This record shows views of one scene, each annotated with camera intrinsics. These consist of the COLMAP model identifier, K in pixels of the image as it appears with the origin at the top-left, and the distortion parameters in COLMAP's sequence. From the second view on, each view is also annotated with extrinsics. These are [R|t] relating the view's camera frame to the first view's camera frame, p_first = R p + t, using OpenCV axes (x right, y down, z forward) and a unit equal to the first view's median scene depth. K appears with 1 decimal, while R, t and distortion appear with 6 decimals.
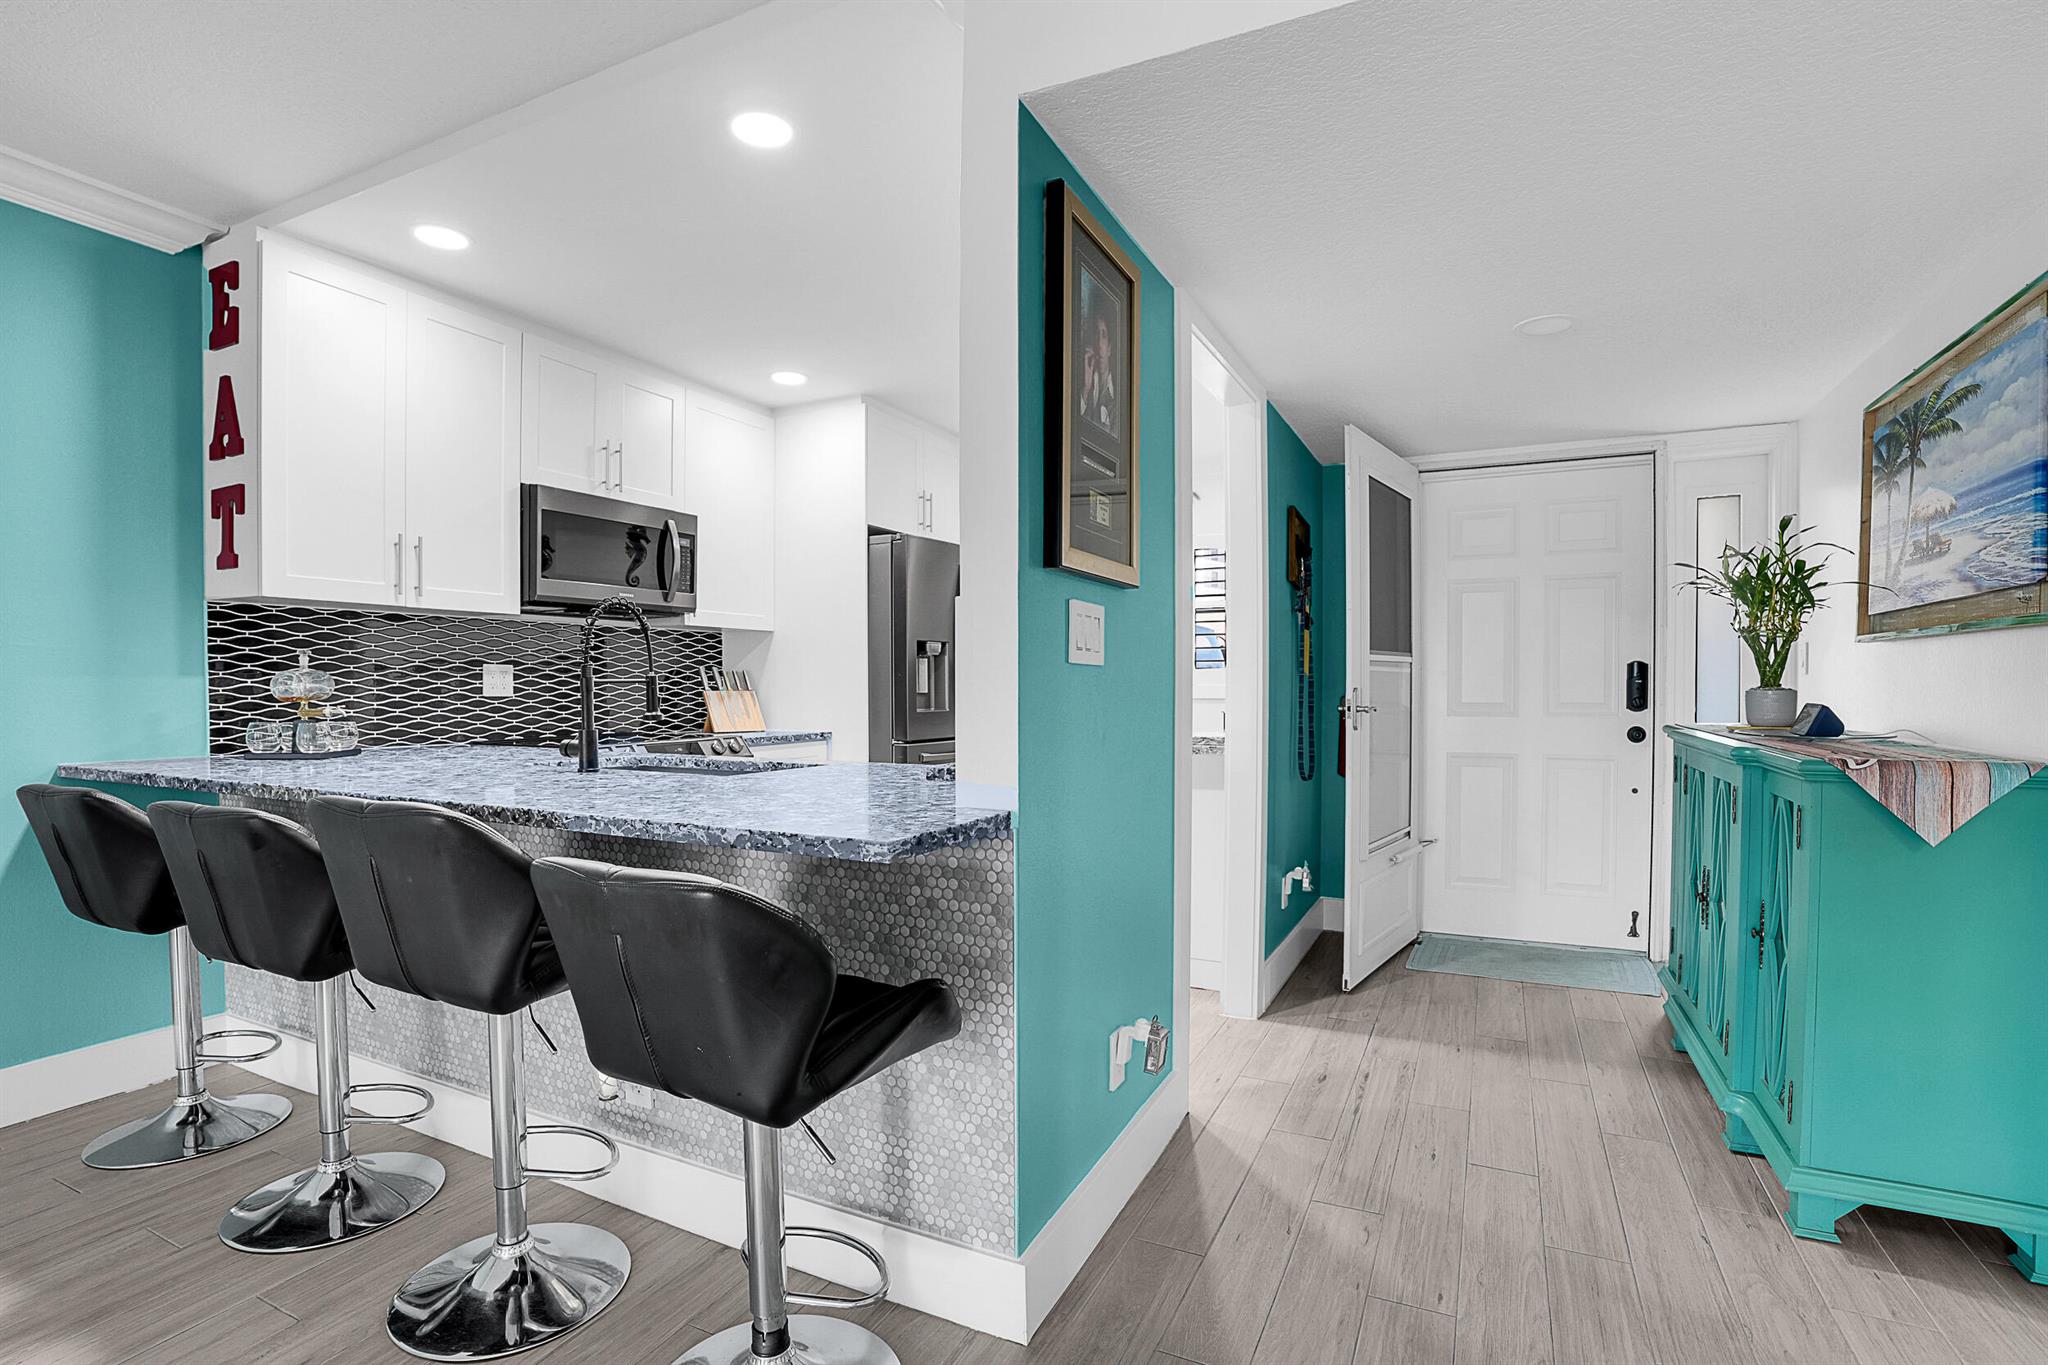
lens RADIAL K [[993.0, 0, 1036.8], [0, 993.0, 693.1], [0, 0, 1]] dist [-0.038068, 0.008740]
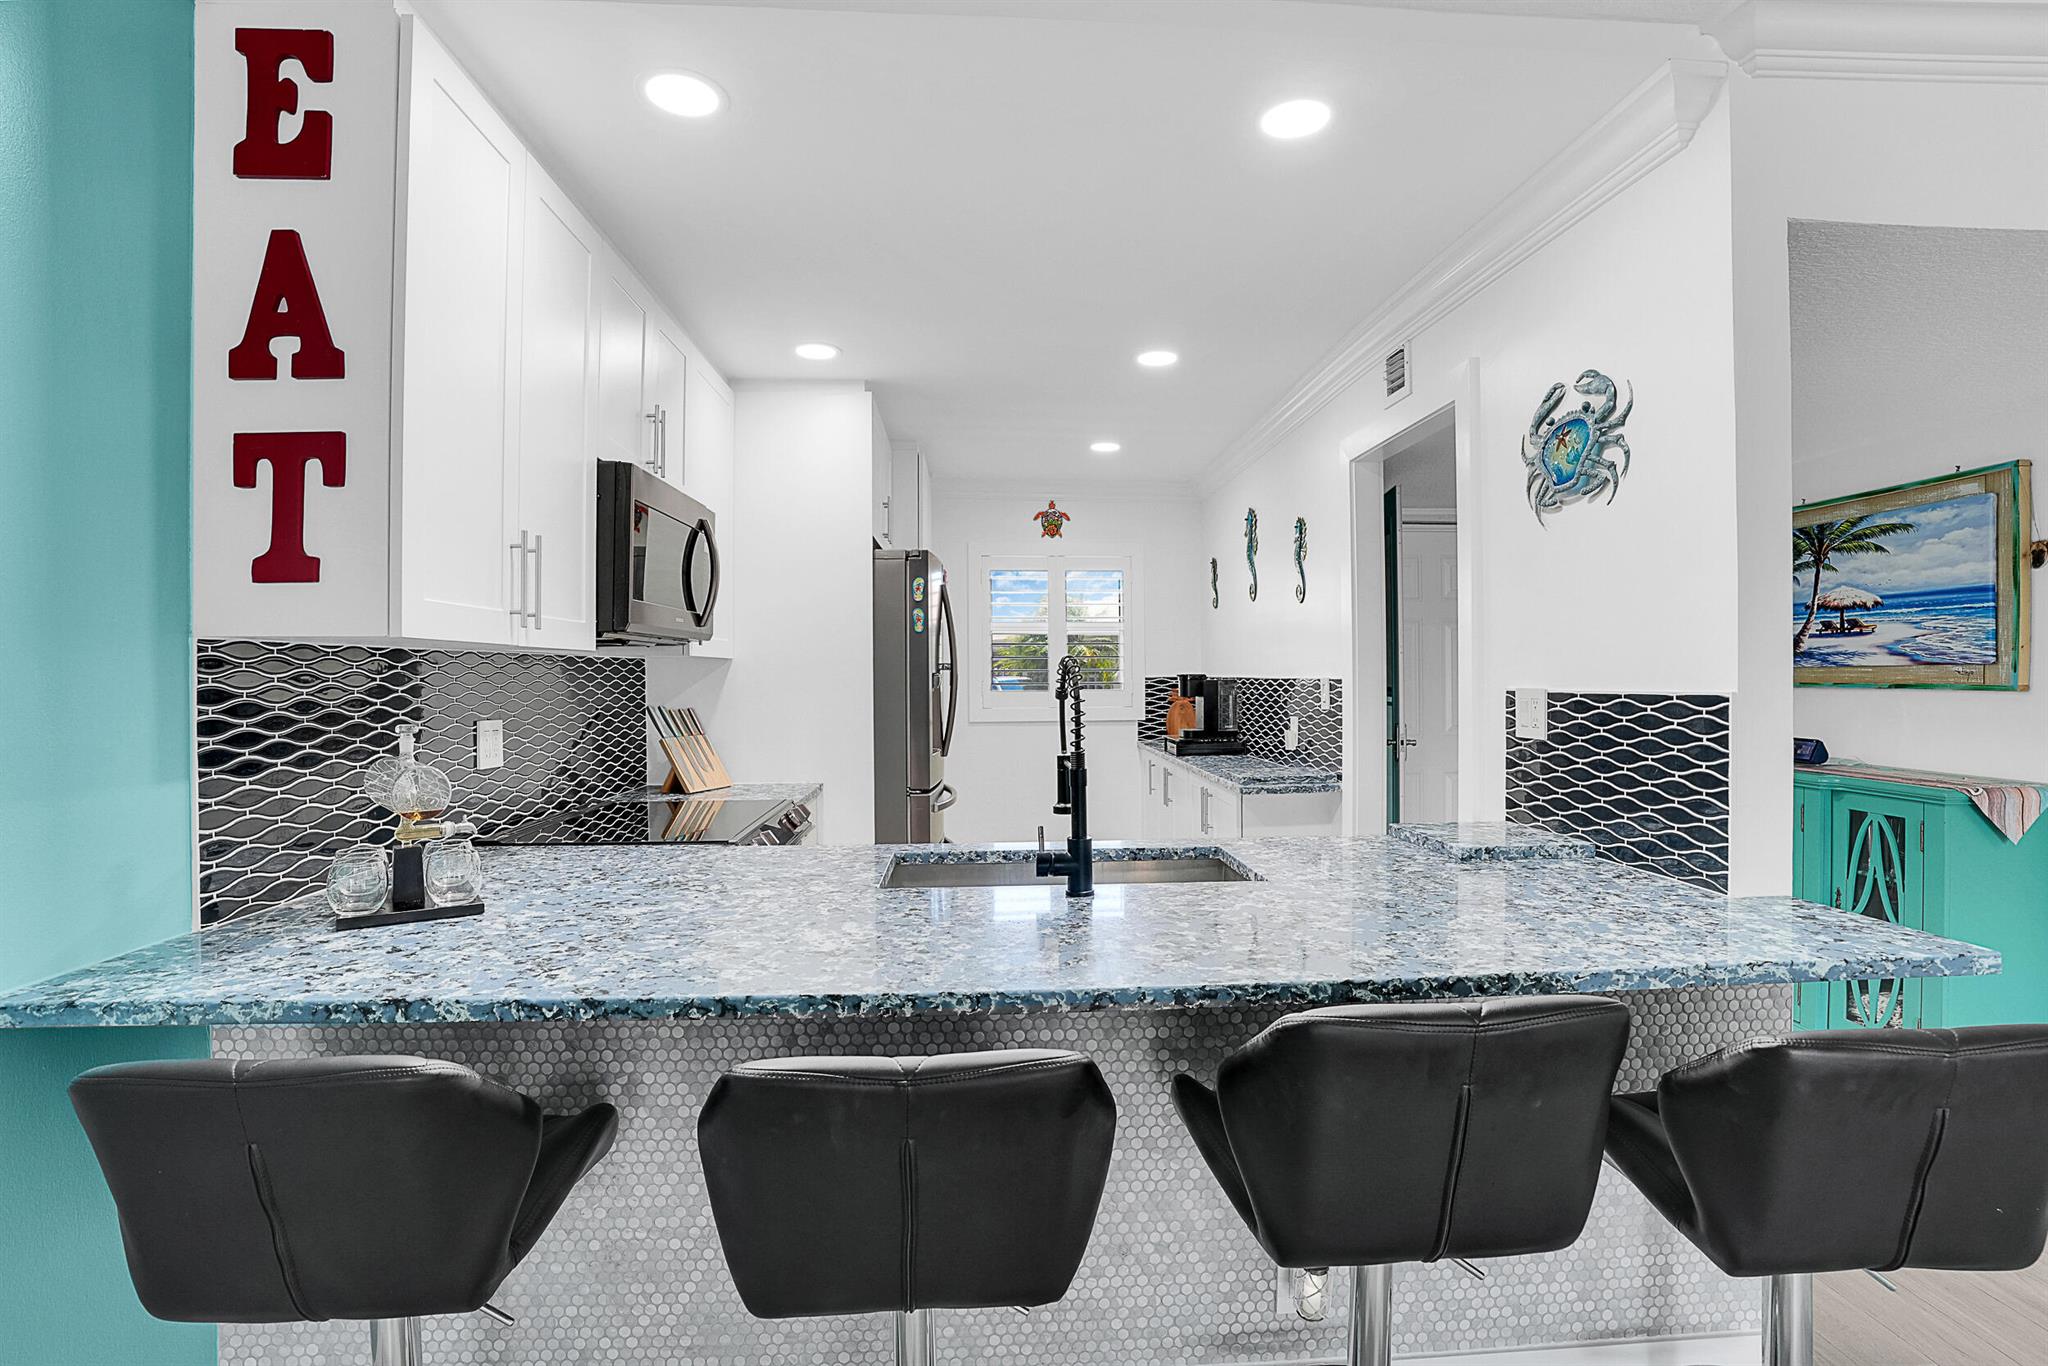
lens RADIAL K [[993.0, 0, 1060.2], [0, 993.0, 671.4], [0, 0, 1]] dist [-0.038068, 0.008740]
pose [[0.859884, -0.000427, 0.510489, -0.737796], [0.007642, 0.999898, -0.012036, -0.068254], [-0.510432, 0.014251, 0.859800, 0.309485]]
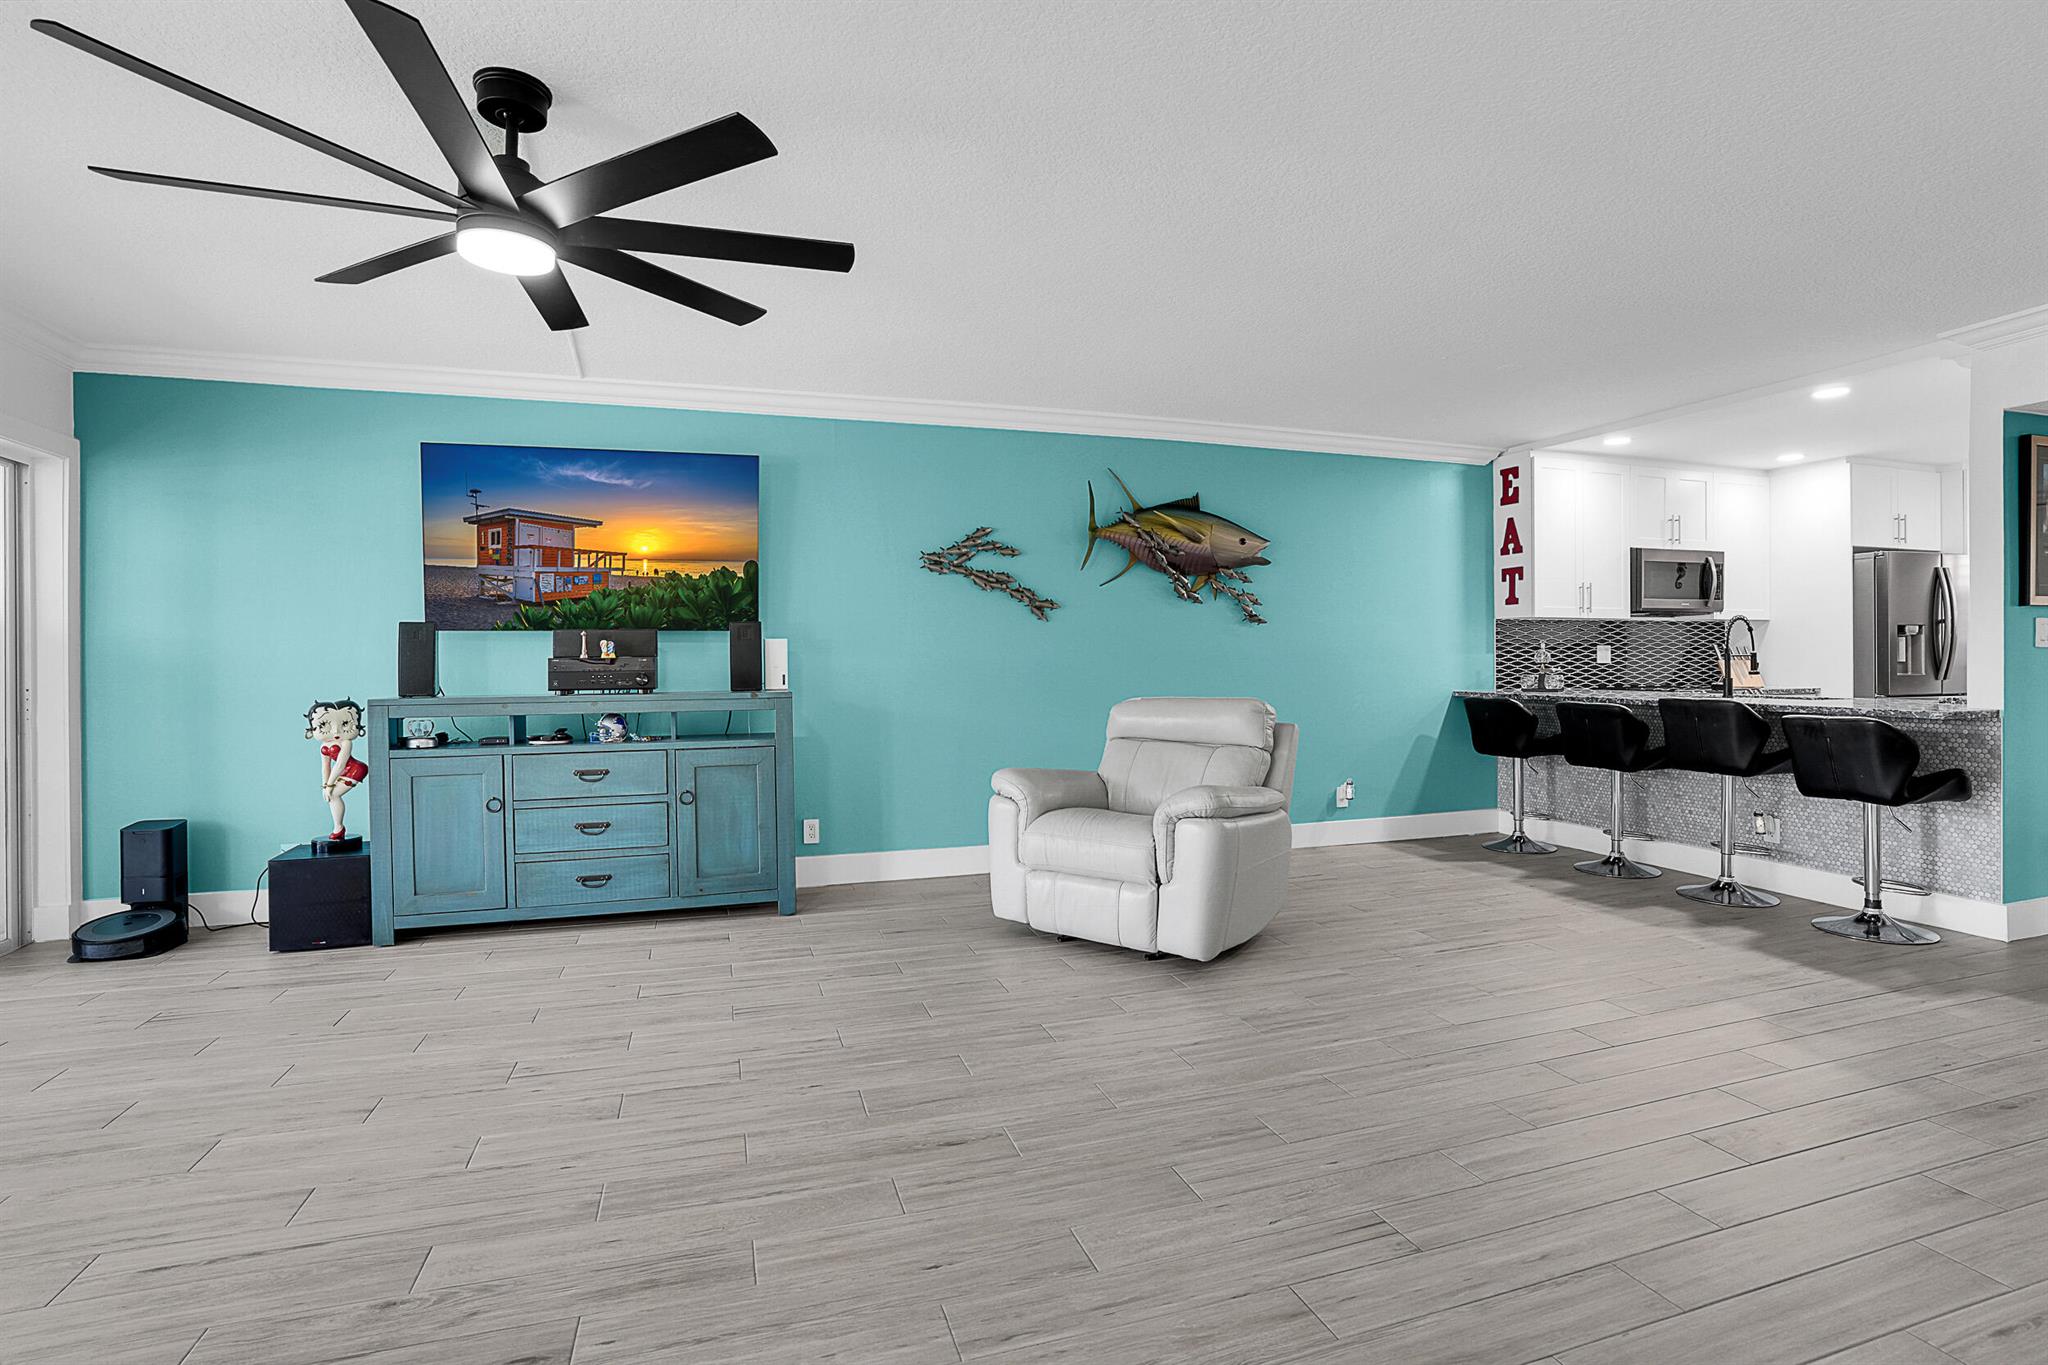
lens RADIAL K [[993.0, 0, 1028.5], [0, 993.0, 667.9], [0, 0, 1]] dist [-0.038068, 0.008740]
pose [[0.702784, 0.003269, -0.711396, -0.011722], [-0.001428, 0.999994, 0.003184, 0.010315], [0.711402, -0.001222, 0.702784, -1.358402]]
